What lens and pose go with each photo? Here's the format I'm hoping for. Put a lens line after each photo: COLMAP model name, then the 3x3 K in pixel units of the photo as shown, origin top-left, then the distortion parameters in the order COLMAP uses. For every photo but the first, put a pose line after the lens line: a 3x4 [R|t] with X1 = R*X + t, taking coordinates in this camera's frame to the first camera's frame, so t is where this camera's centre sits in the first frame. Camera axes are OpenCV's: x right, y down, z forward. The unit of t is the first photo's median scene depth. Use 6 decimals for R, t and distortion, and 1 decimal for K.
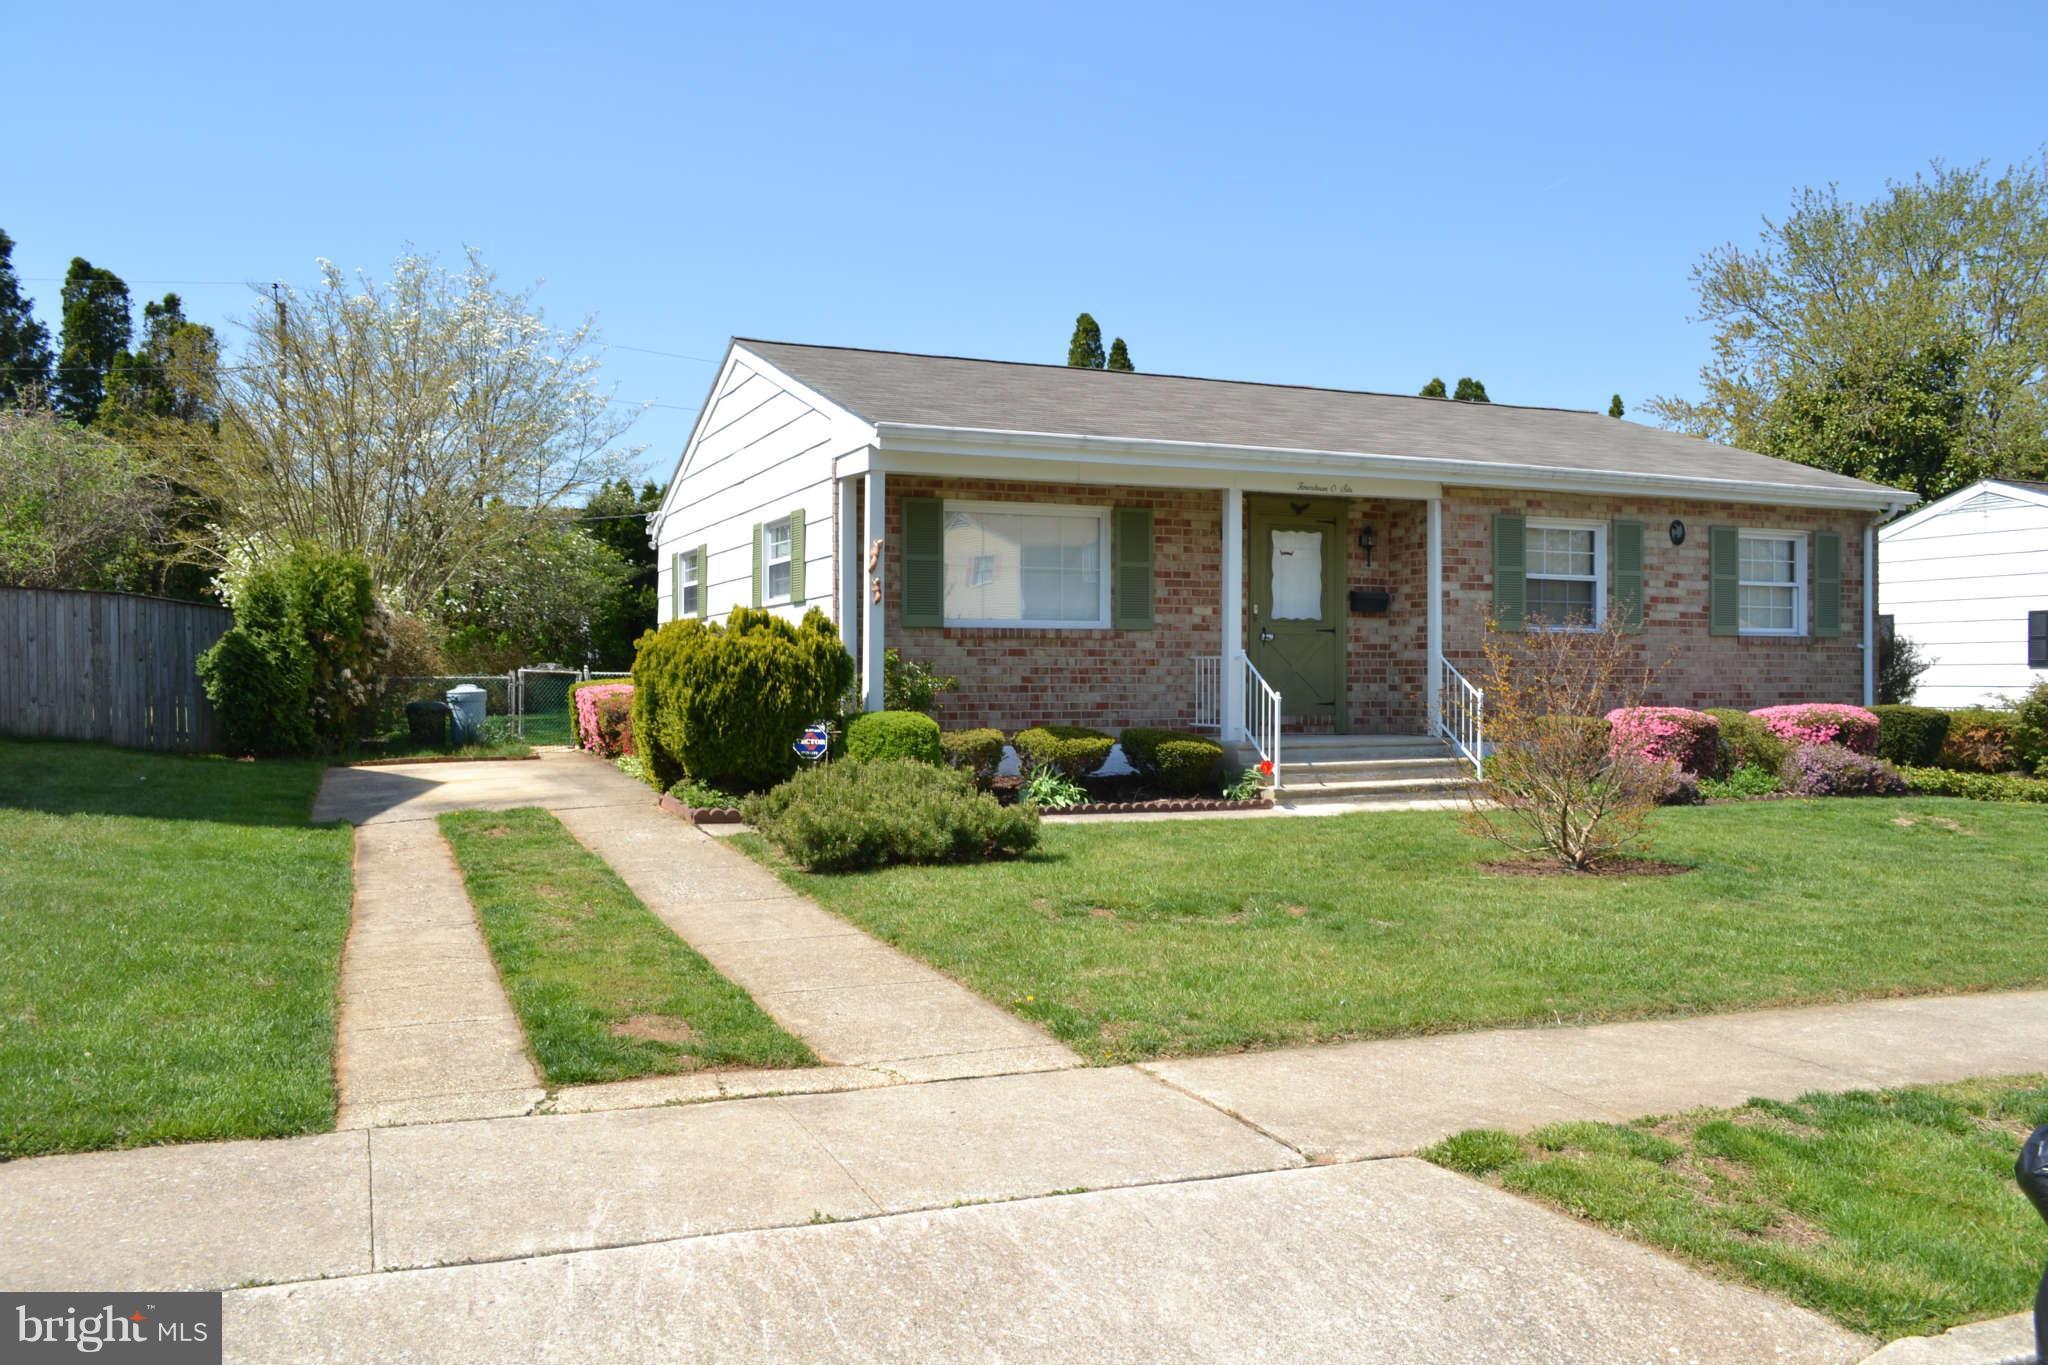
lens RADIAL K [[1620.5, 0, 1035.1], [0, 1620.5, 685.8], [0, 0, 1]] dist [-0.011590, -0.004390]
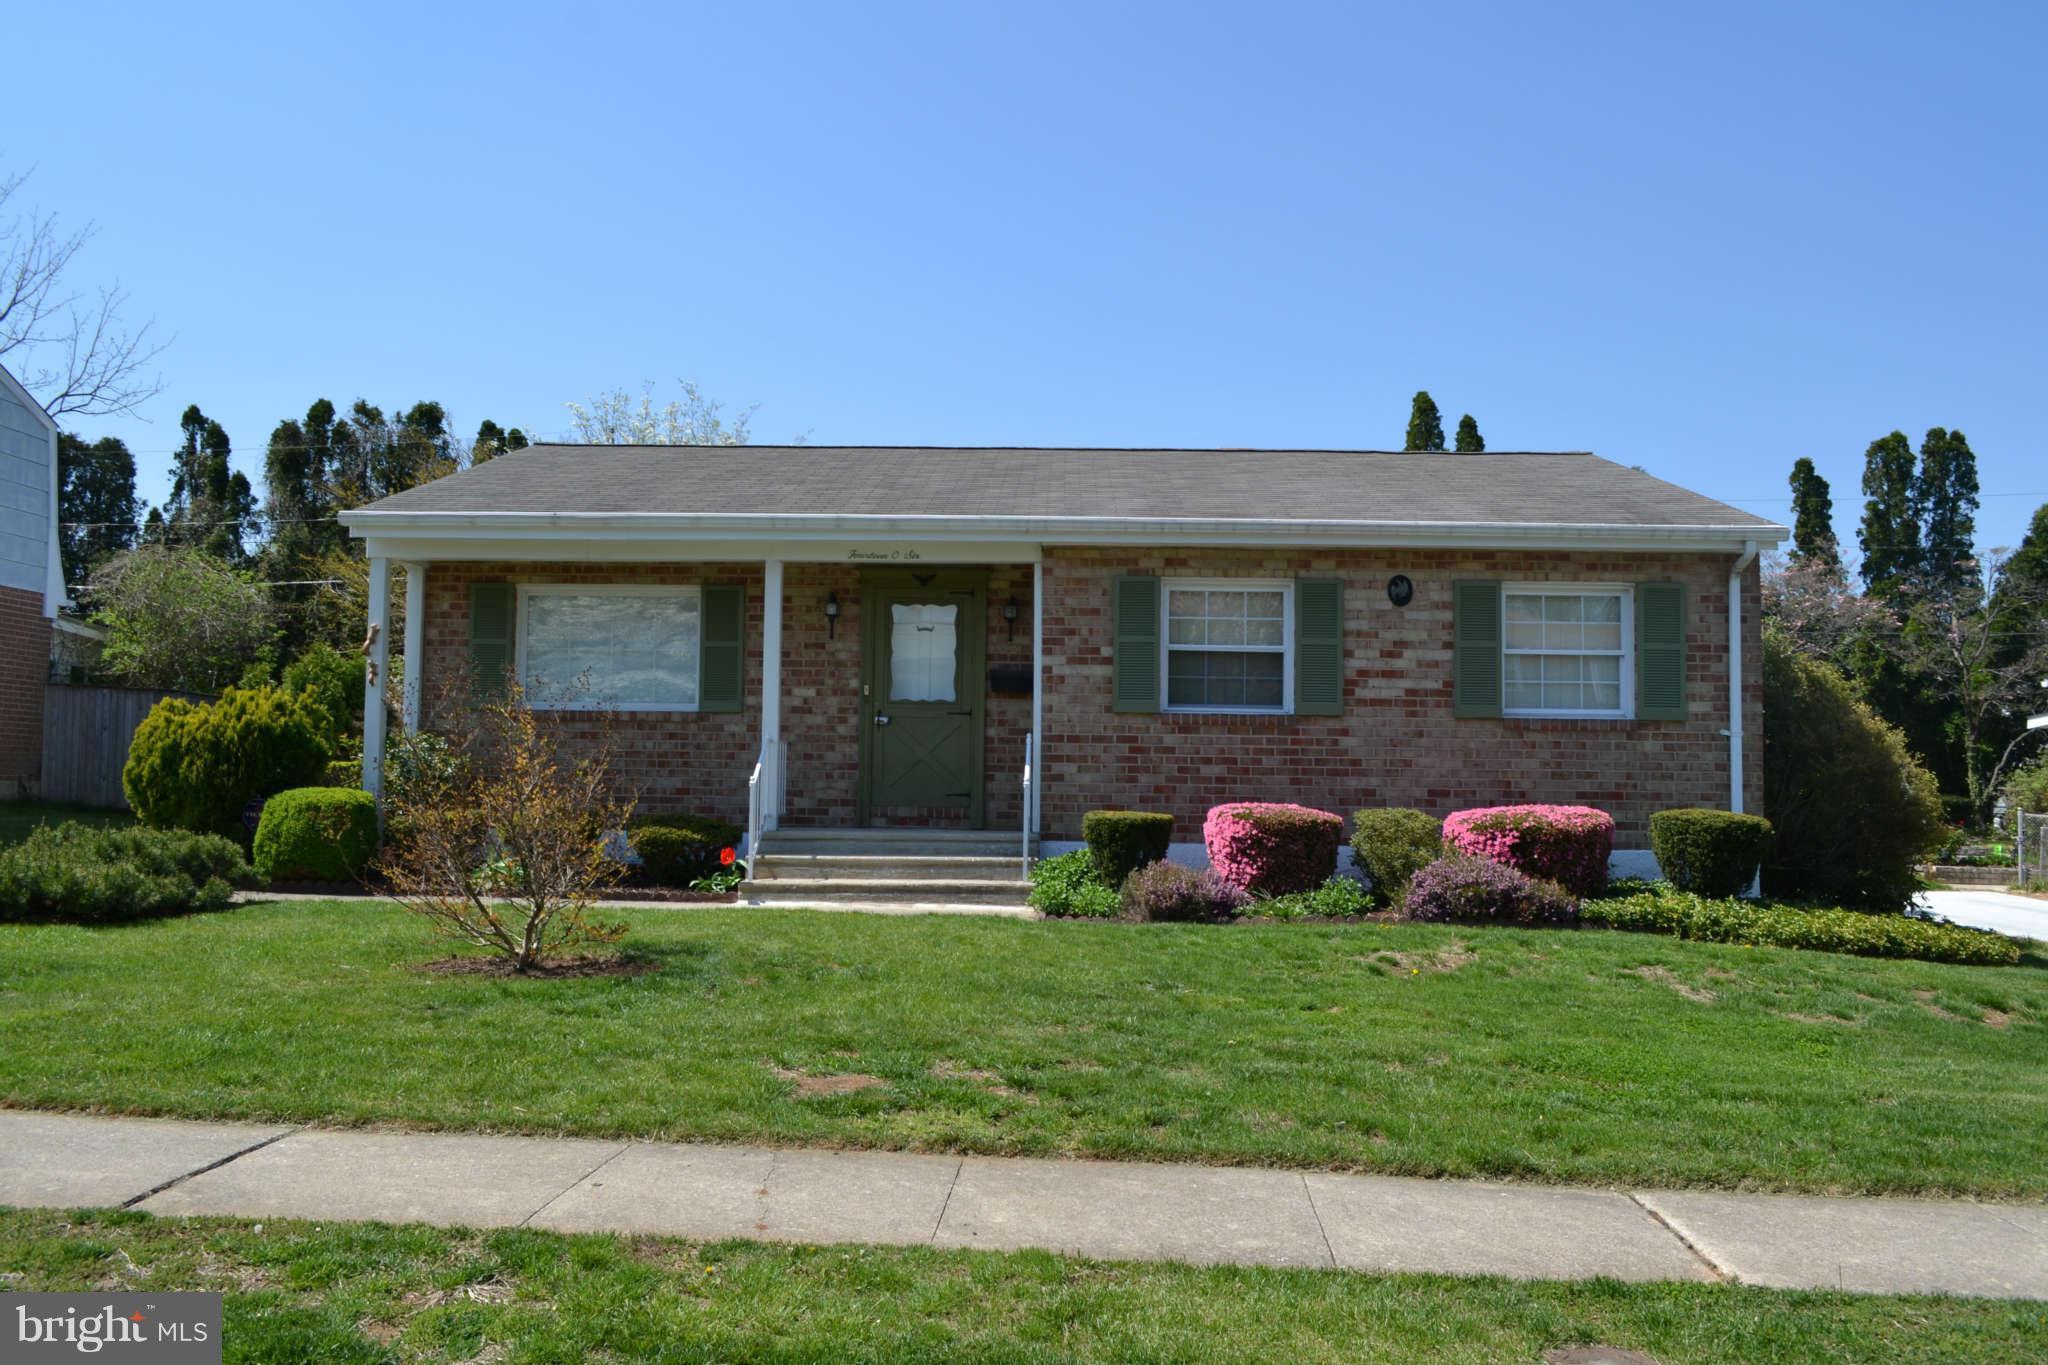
lens RADIAL K [[1620.5, 0, 1028.8], [0, 1620.5, 684.8], [0, 0, 1]] dist [-0.011590, -0.004390]
pose [[0.905100, -0.014021, -0.424967, 0.598979], [-0.015857, 0.997648, -0.066688, 0.009590], [0.424902, 0.067098, 0.902749, 0.203128]]
